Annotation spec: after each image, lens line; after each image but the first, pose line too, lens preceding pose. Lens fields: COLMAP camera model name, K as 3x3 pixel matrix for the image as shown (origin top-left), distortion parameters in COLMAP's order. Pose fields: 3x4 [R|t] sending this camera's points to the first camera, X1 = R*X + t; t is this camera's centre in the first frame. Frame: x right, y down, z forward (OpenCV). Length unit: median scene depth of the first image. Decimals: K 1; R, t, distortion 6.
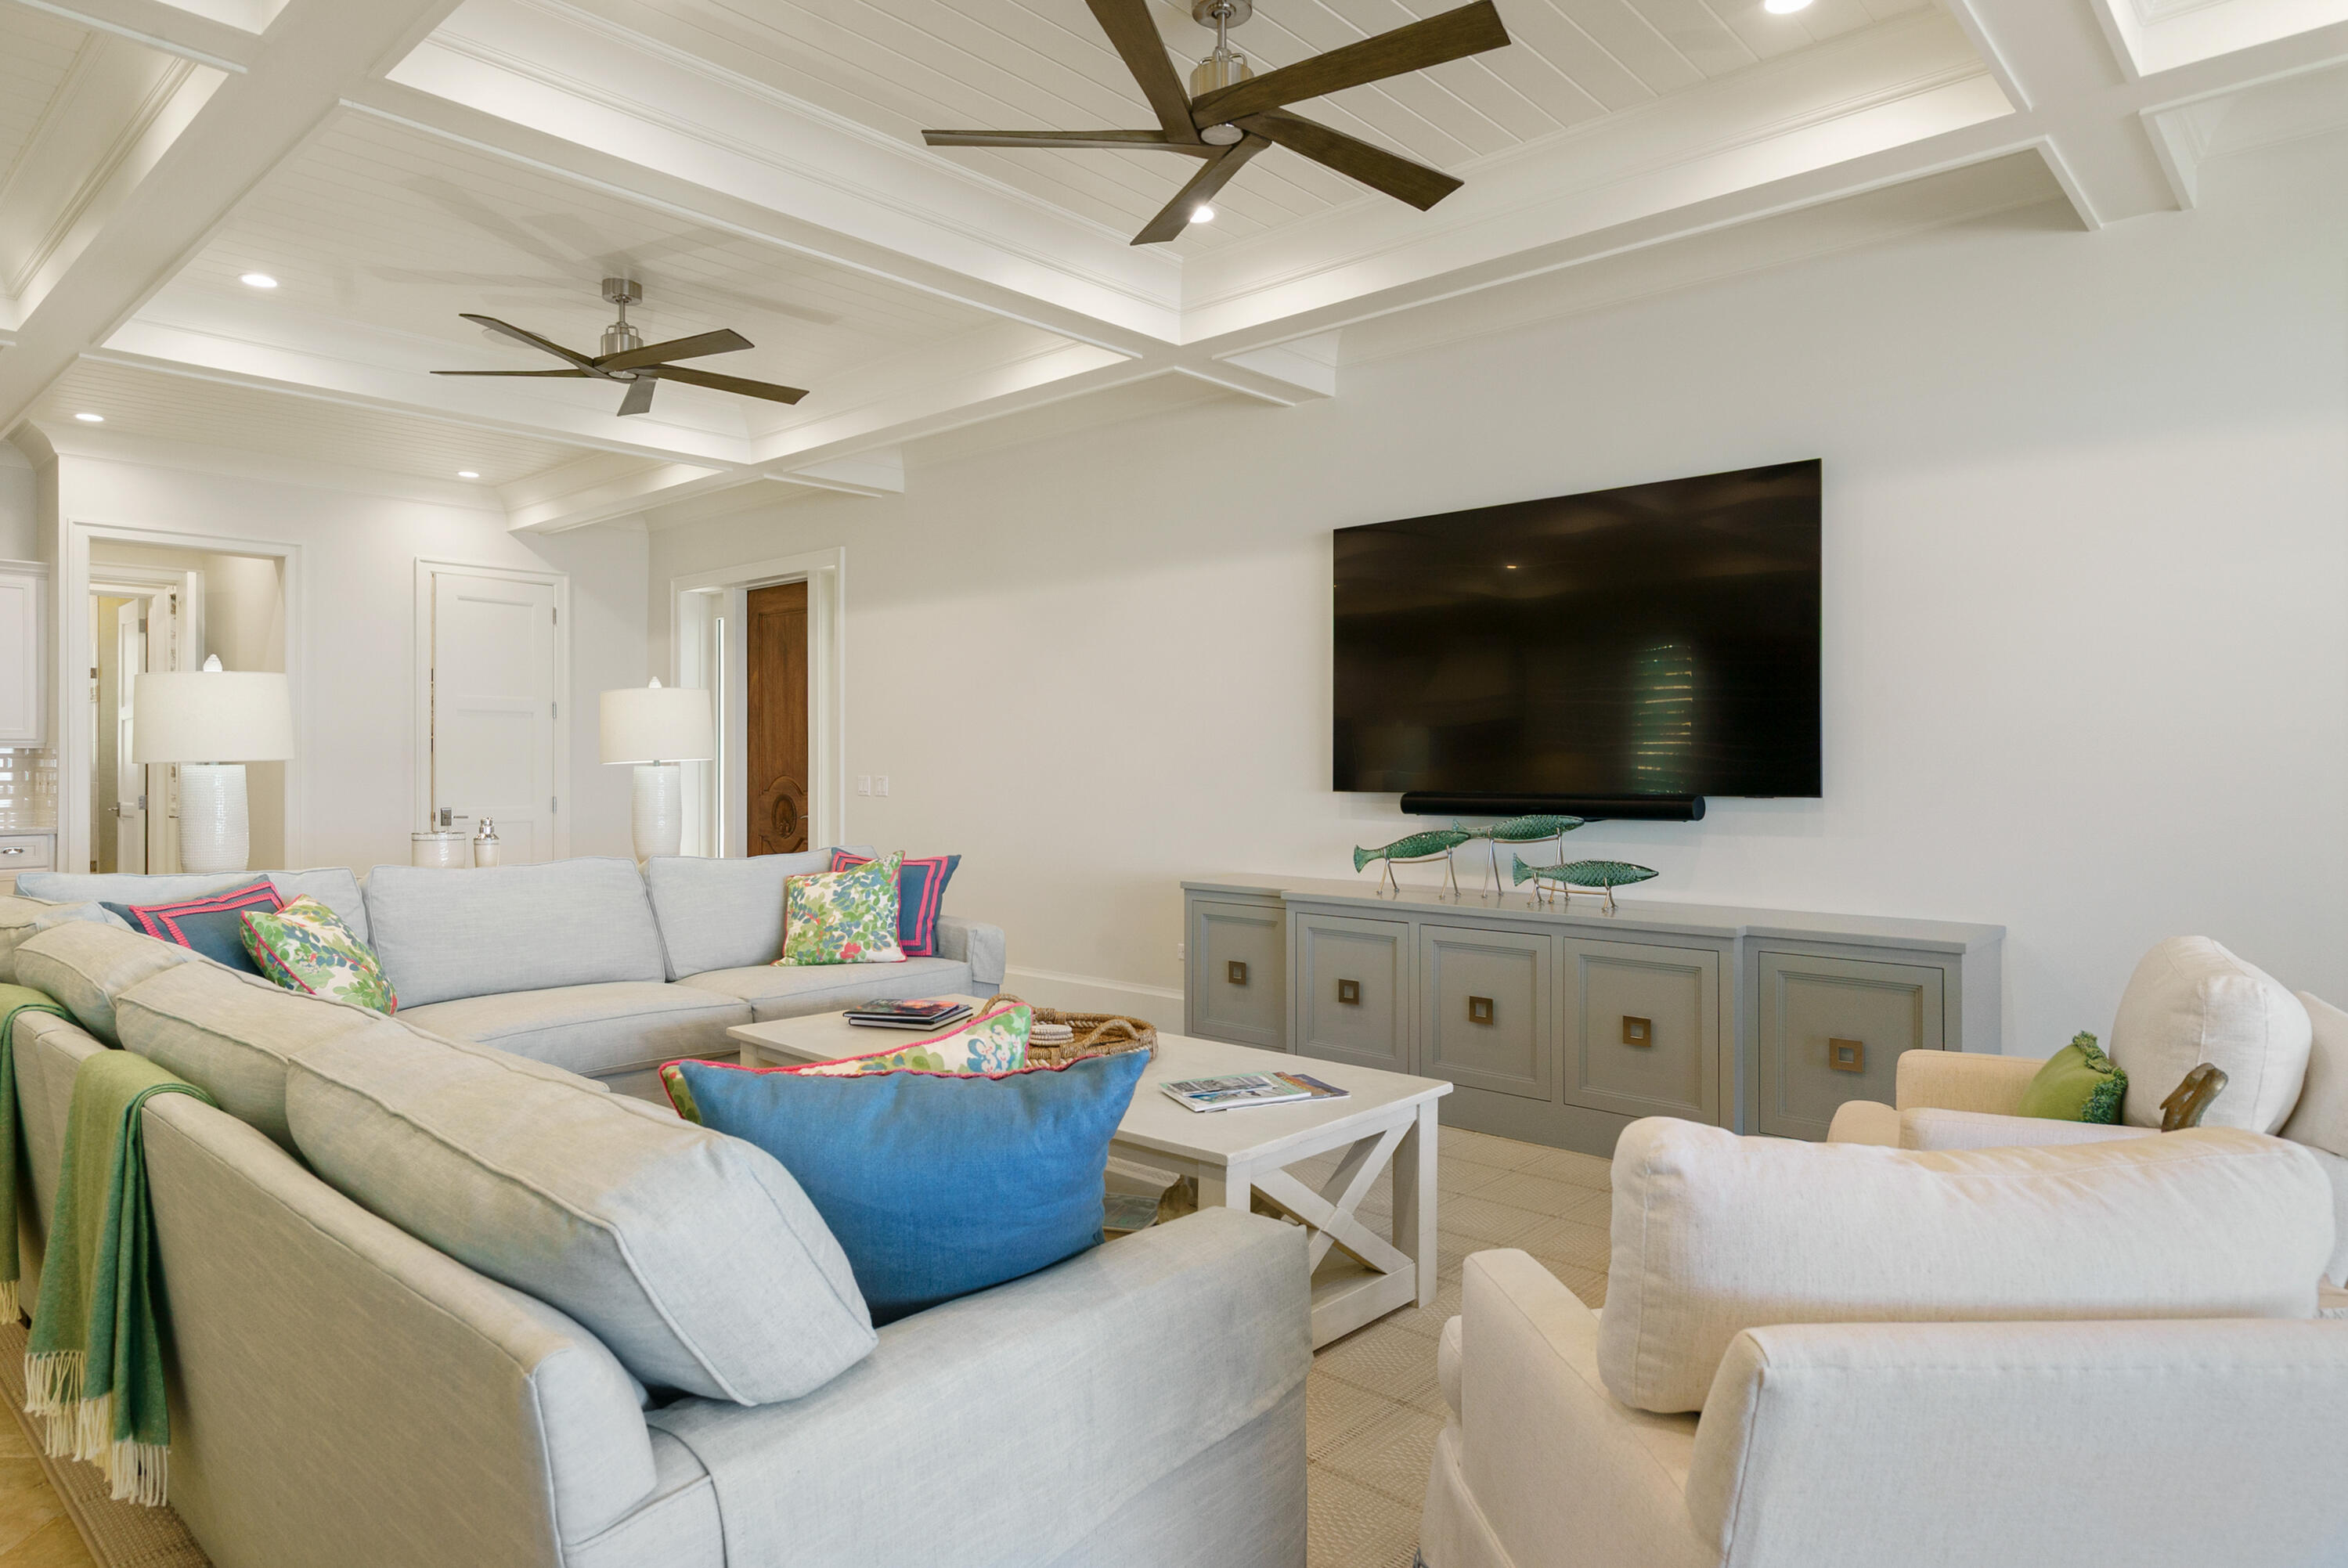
lens RADIAL K [[1413.0, 0, 1174.0], [0, 1413.0, 784.0], [0, 0, 1]] dist [0.001980, 0.000232]
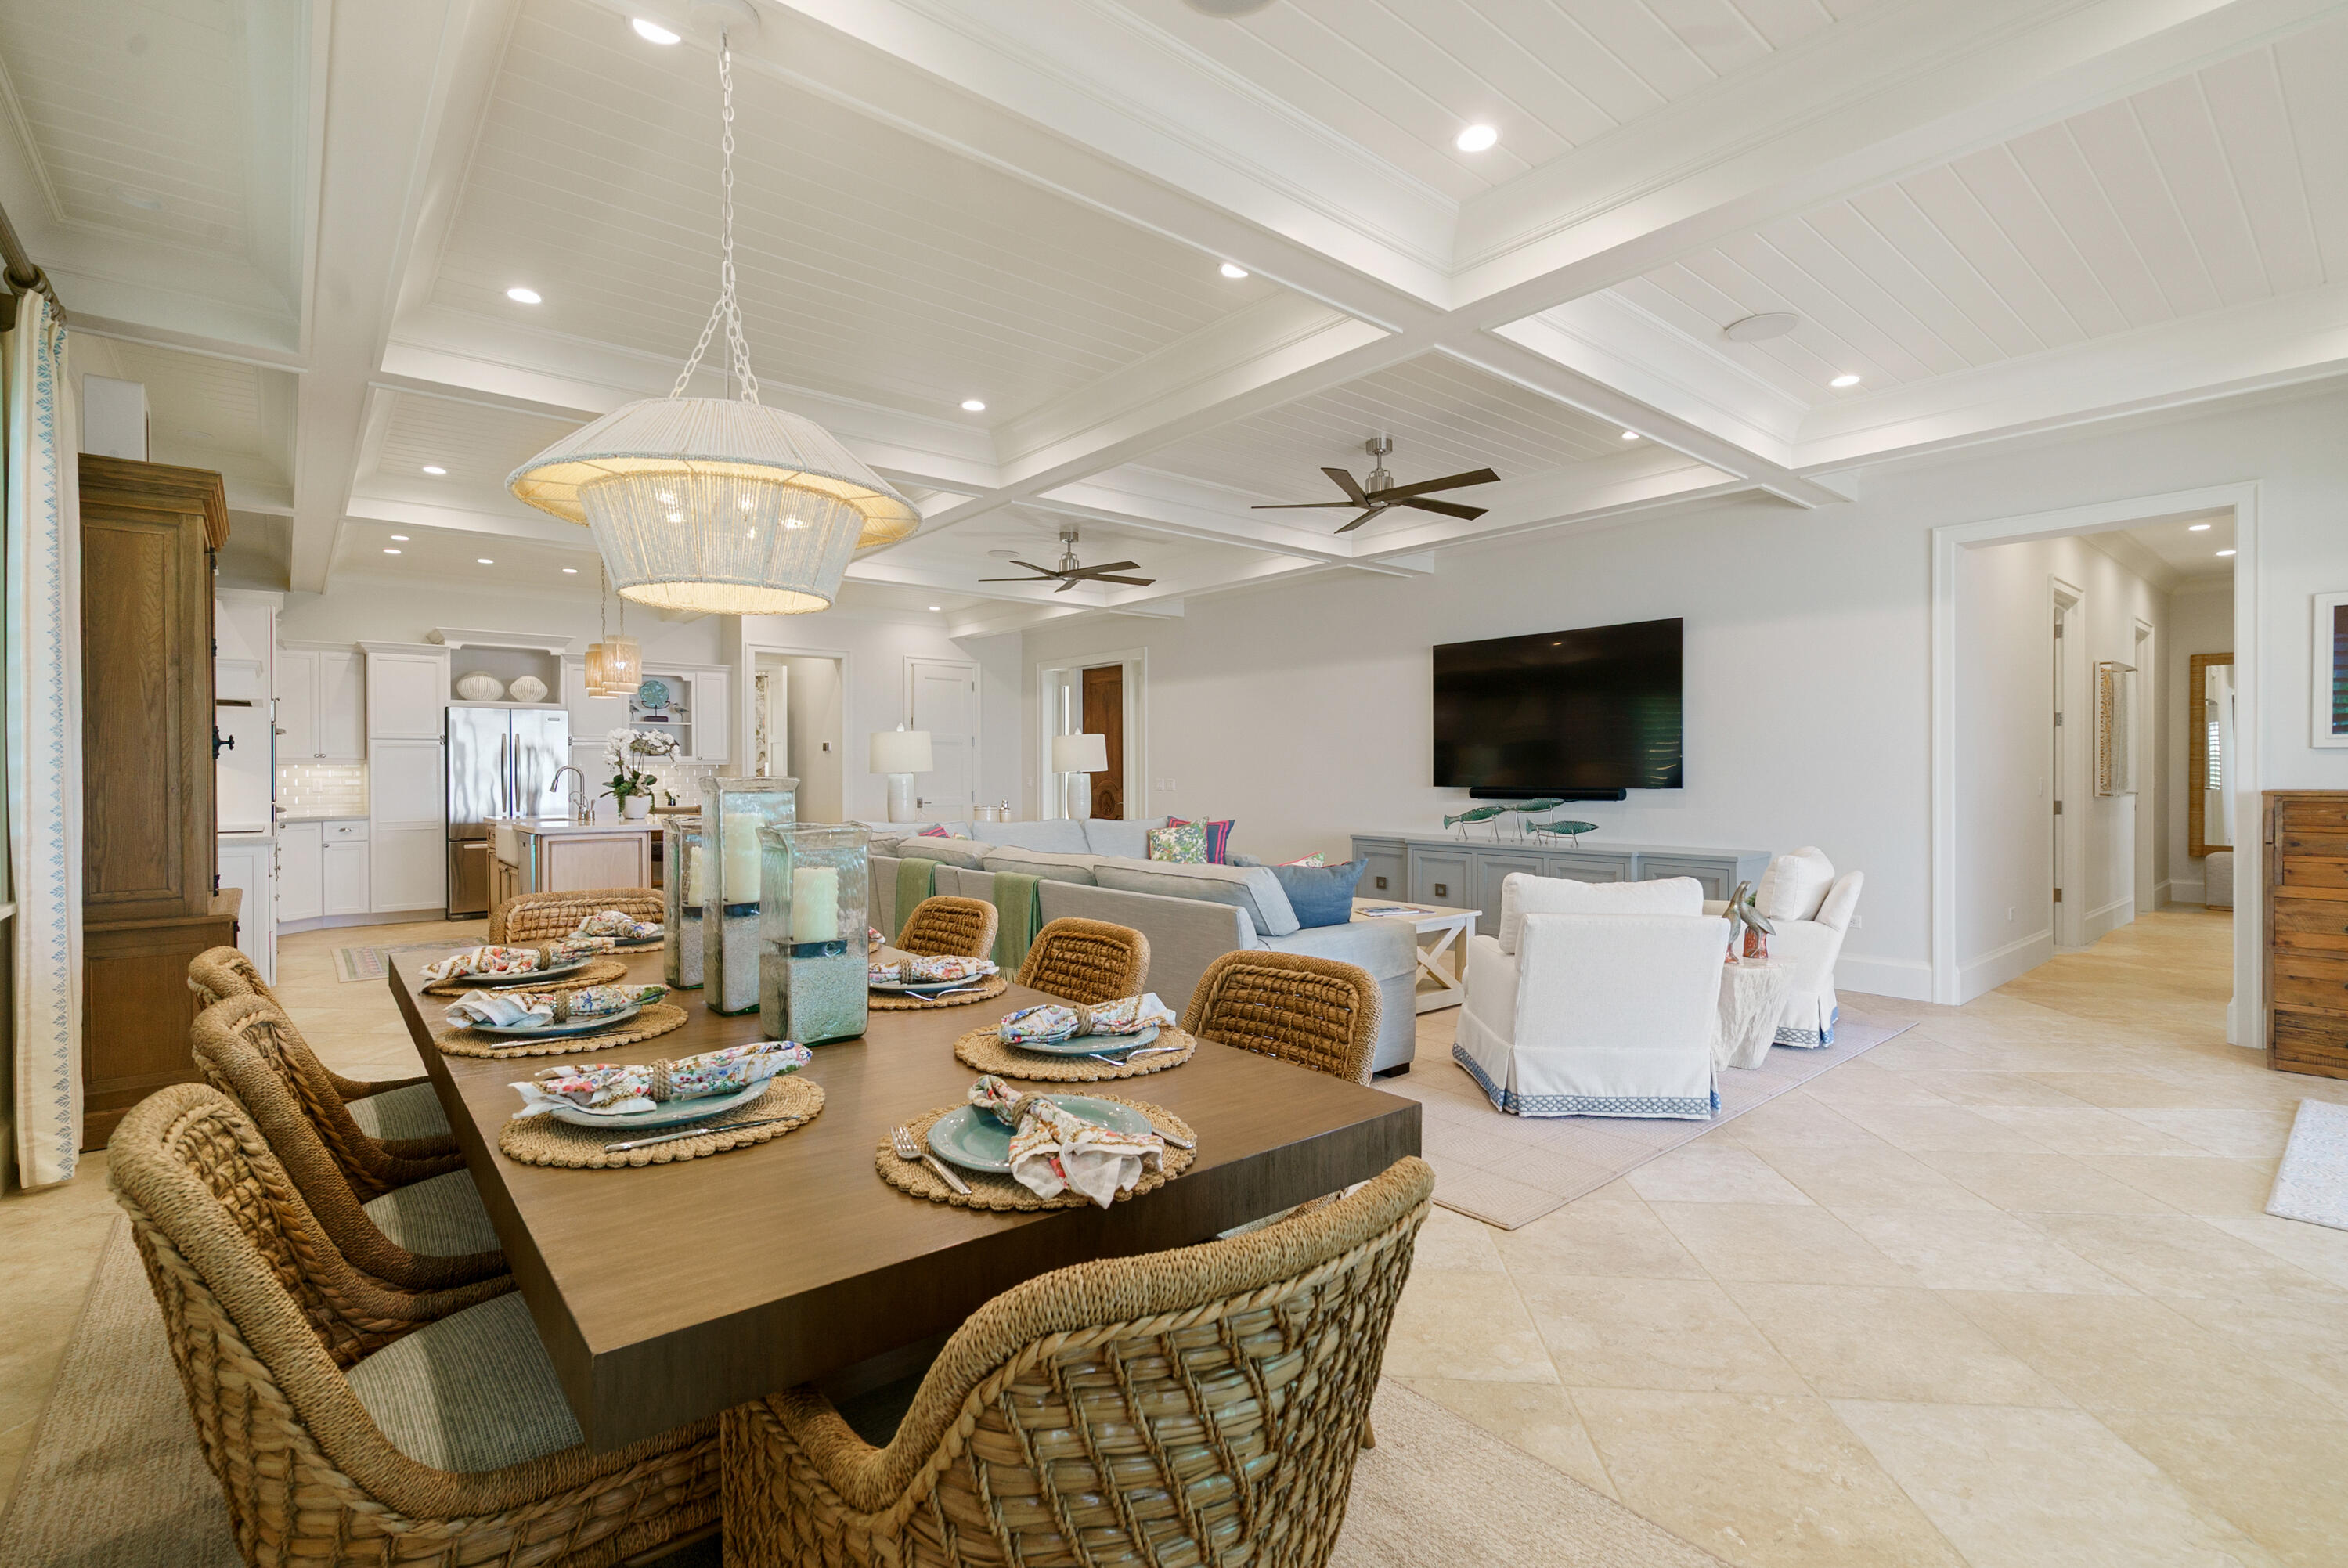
lens RADIAL K [[1067.3, 0, 1174.0], [0, 1067.3, 784.0], [0, 0, 1]] dist [-0.000011, -0.000053]
pose [[0.990919, -0.001614, -0.134452, -0.040875], [0.001451, 0.999998, -0.001308, 0.003405], [0.134454, 0.001101, 0.990919, -0.487617]]
